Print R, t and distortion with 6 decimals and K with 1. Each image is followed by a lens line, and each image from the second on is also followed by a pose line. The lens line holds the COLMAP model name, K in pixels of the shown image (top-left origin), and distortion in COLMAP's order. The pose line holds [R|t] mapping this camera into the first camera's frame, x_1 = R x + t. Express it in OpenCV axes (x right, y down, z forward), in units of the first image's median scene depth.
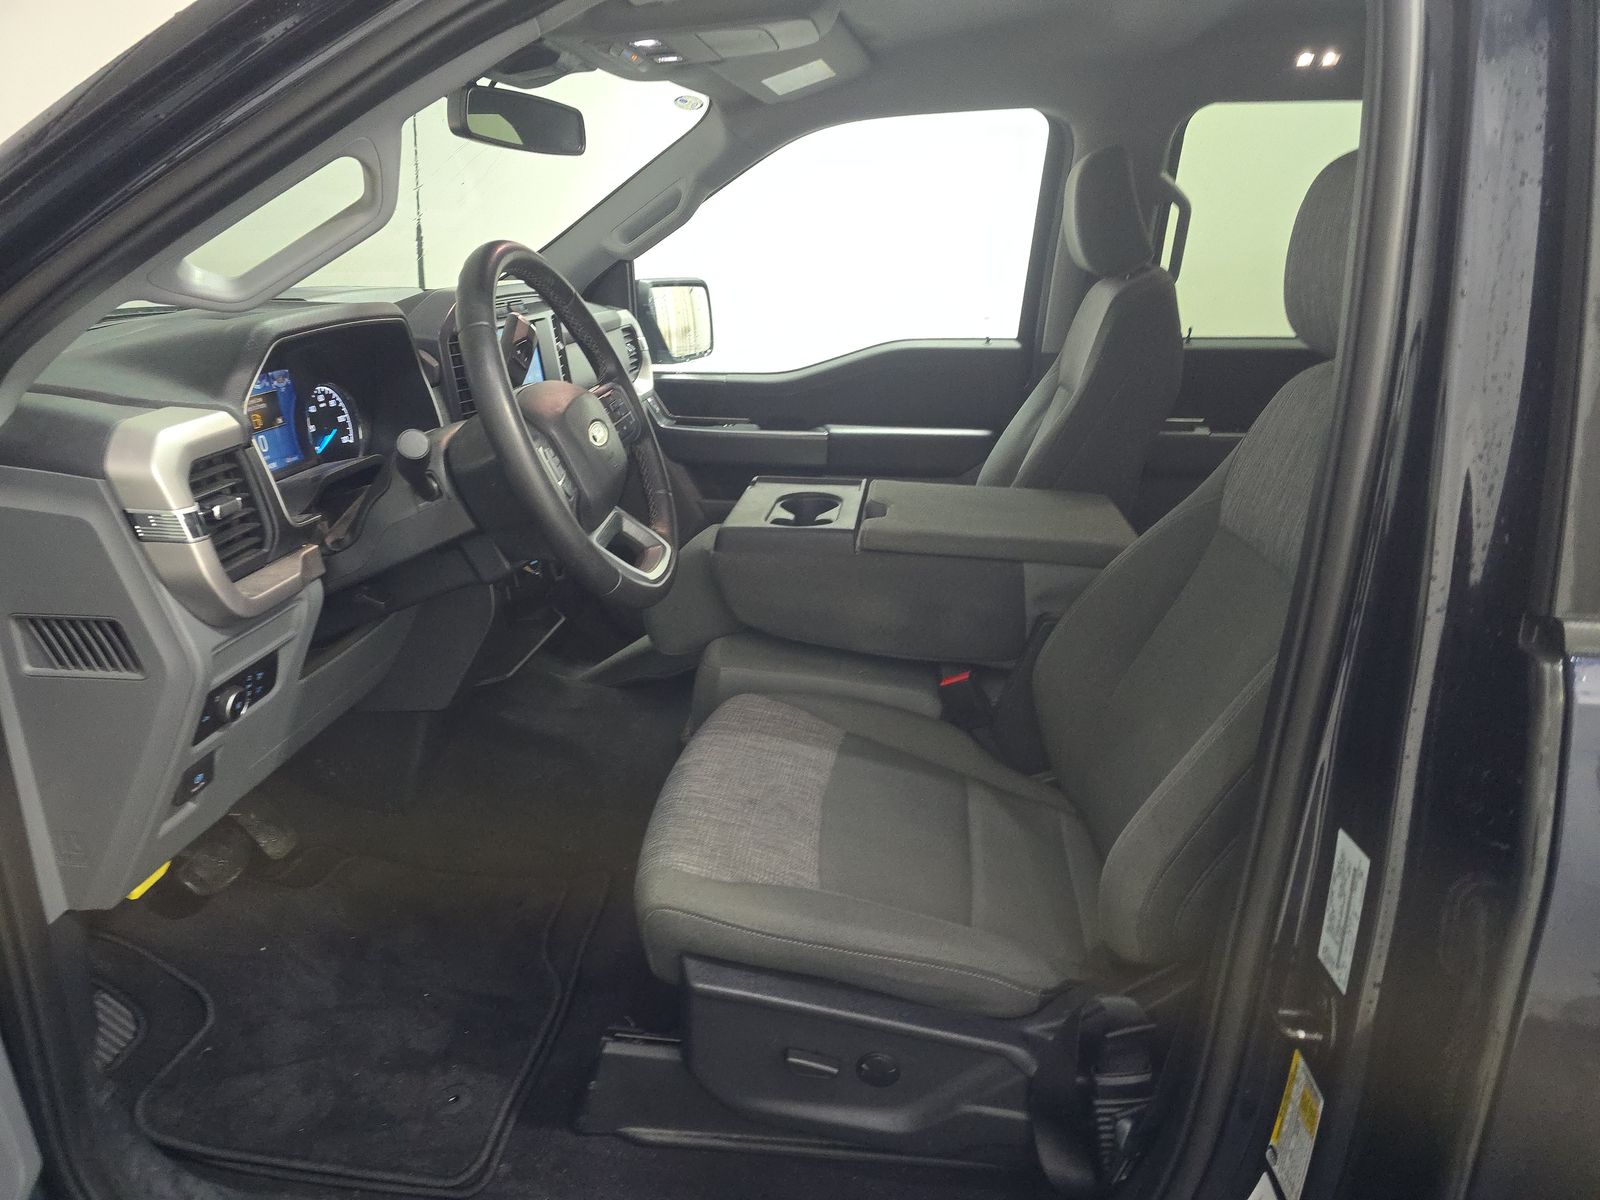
lens RADIAL K [[1076.8, 0, 803.9], [0, 1076.8, 603.9], [0, 0, 1]] dist [0.059607, -0.056384]
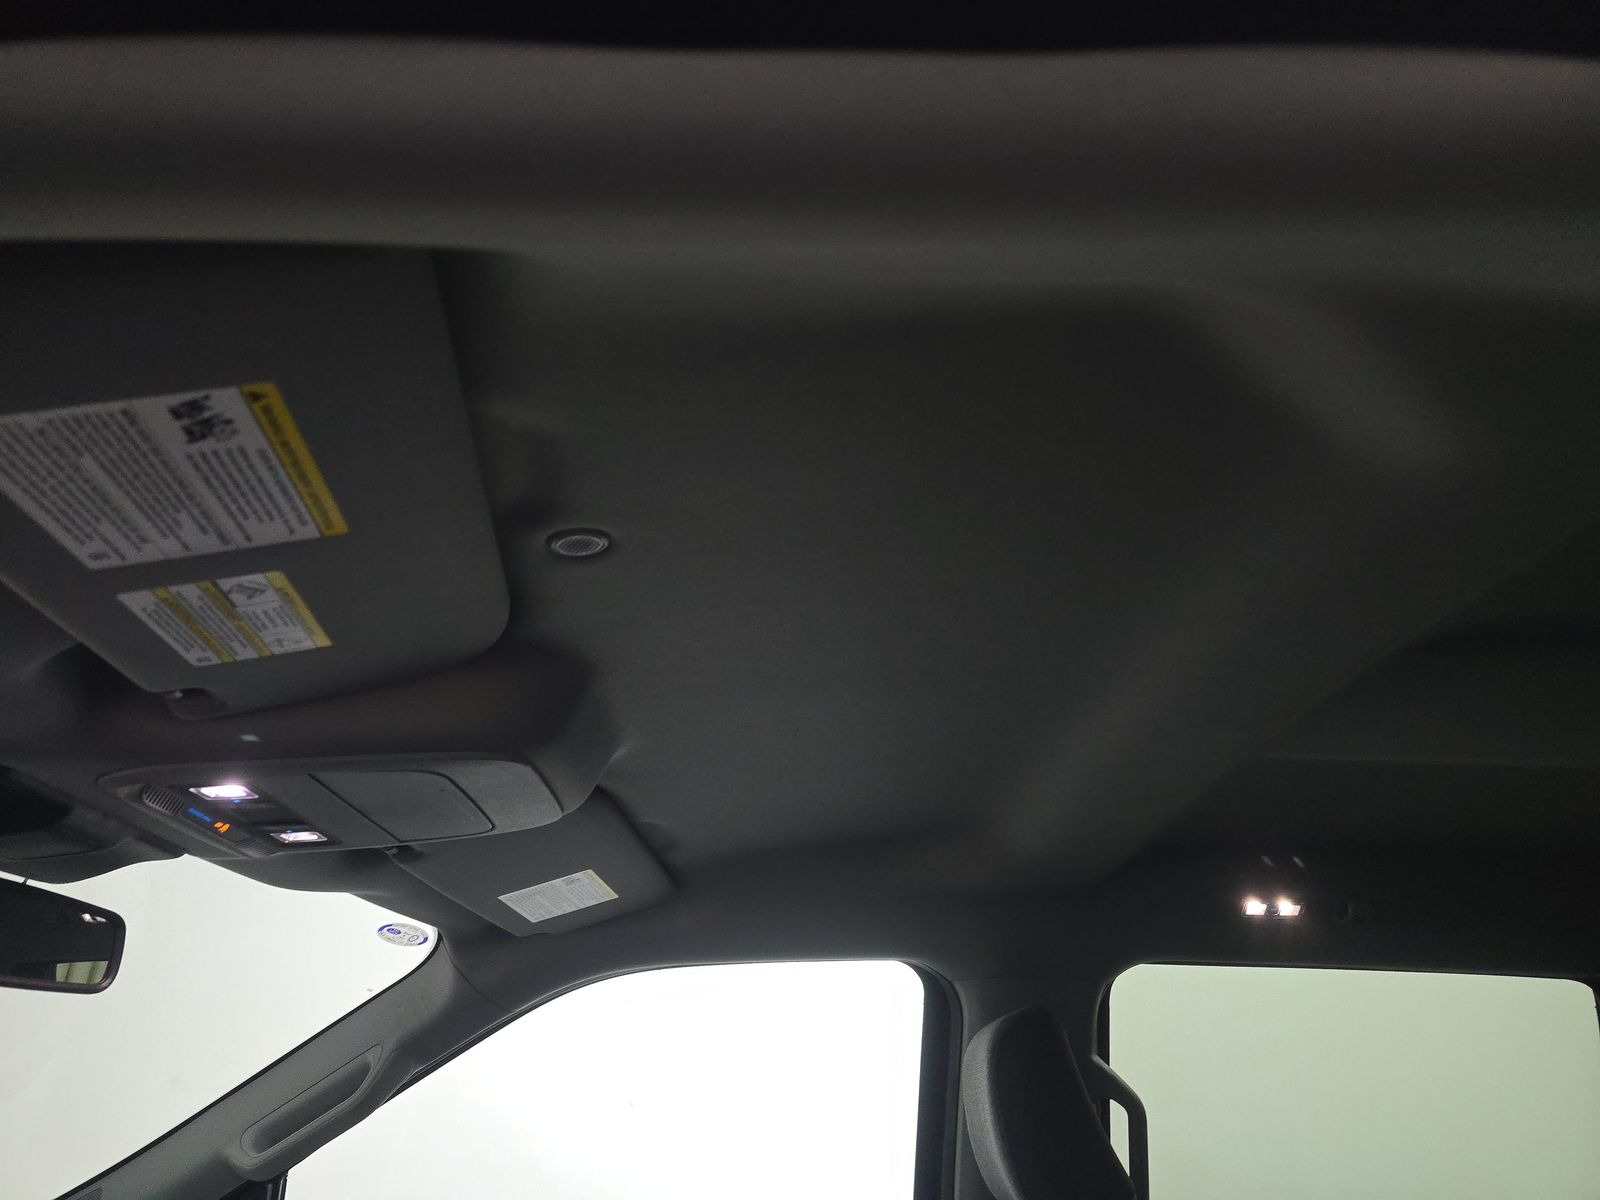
lens RADIAL K [[1076.8, 0, 803.9], [0, 1076.8, 603.9], [0, 0, 1]] dist [0.059607, -0.056384]
pose [[0.991832, 0.067017, 0.108523, 0.058964], [0.027696, 0.717379, -0.696132, -0.138084], [-0.124505, 0.693452, 0.709664, 0.368422]]
